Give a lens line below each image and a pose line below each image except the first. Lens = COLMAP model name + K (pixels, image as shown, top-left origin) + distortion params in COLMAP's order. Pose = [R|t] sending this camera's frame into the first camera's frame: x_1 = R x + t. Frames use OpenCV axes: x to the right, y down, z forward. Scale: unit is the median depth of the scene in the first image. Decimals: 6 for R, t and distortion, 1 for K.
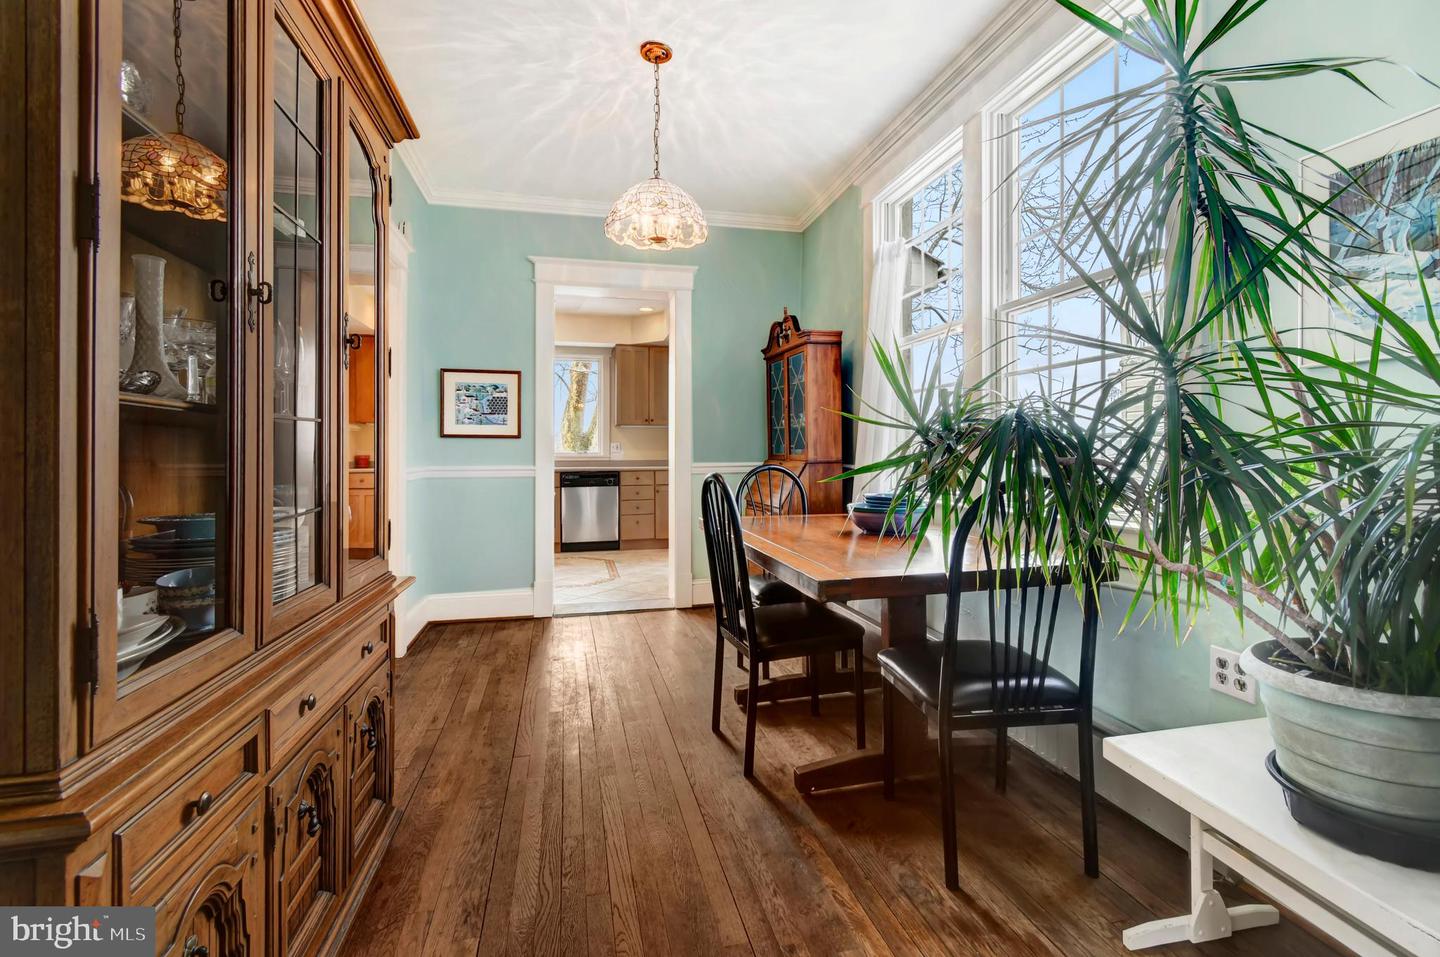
lens RADIAL K [[617.8, 0, 712.7], [0, 617.8, 457.1], [0, 0, 1]] dist [0.000976, -0.012045]
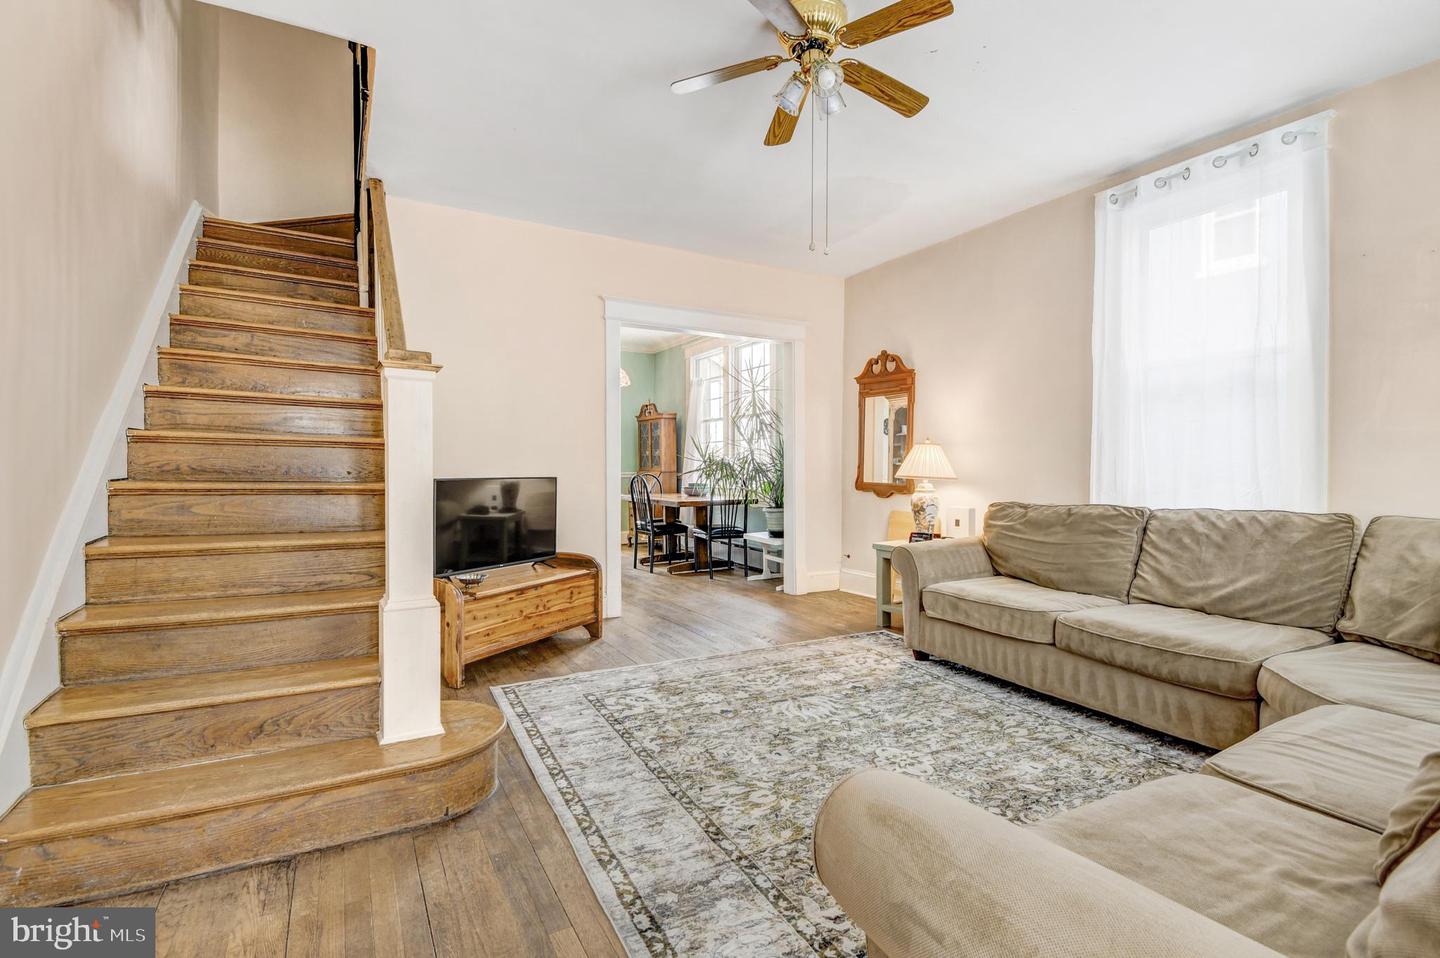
lens RADIAL K [[657.8, 0, 720.0], [0, 657.8, 479.0], [0, 0, 1]] dist [0.014379, 0.000211]
pose [[0.956163, -0.002501, 0.292826, -0.328458], [-0.001790, 0.999895, 0.014384, -0.001108], [-0.292831, -0.014277, 0.956058, -1.282947]]
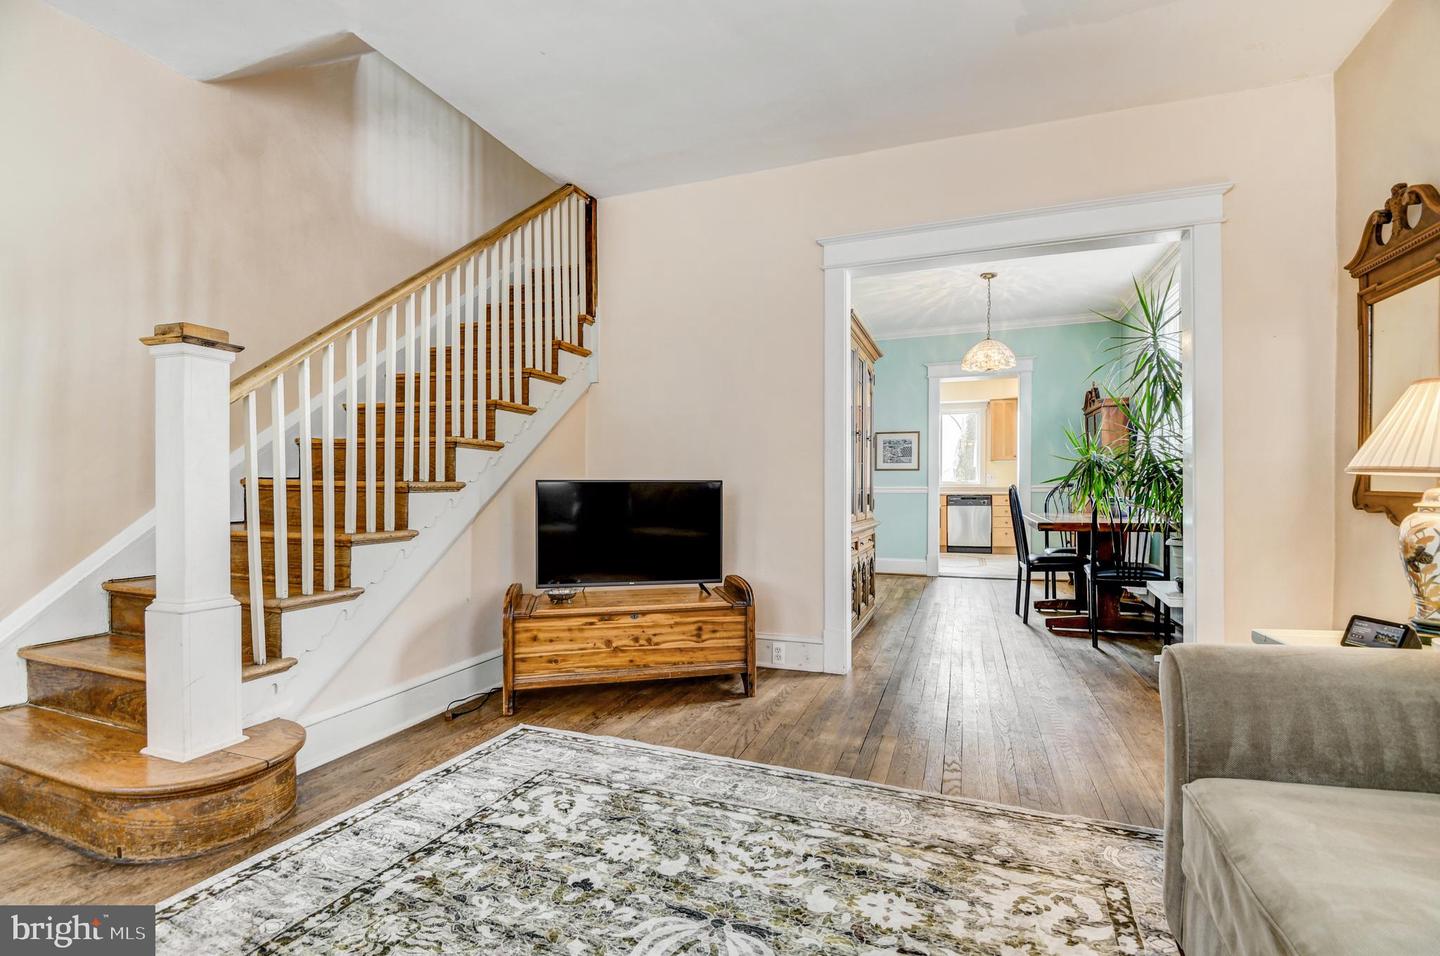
lens RADIAL K [[635.9, 0, 747.1], [0, 635.9, 490.2], [0, 0, 1]] dist [0.003617, -0.013642]
pose [[0.847847, -0.000502, -0.530241, 0.238769], [-0.000150, 0.999999, -0.001186, 0.027837], [0.530241, 0.001085, 0.847846, -0.821780]]
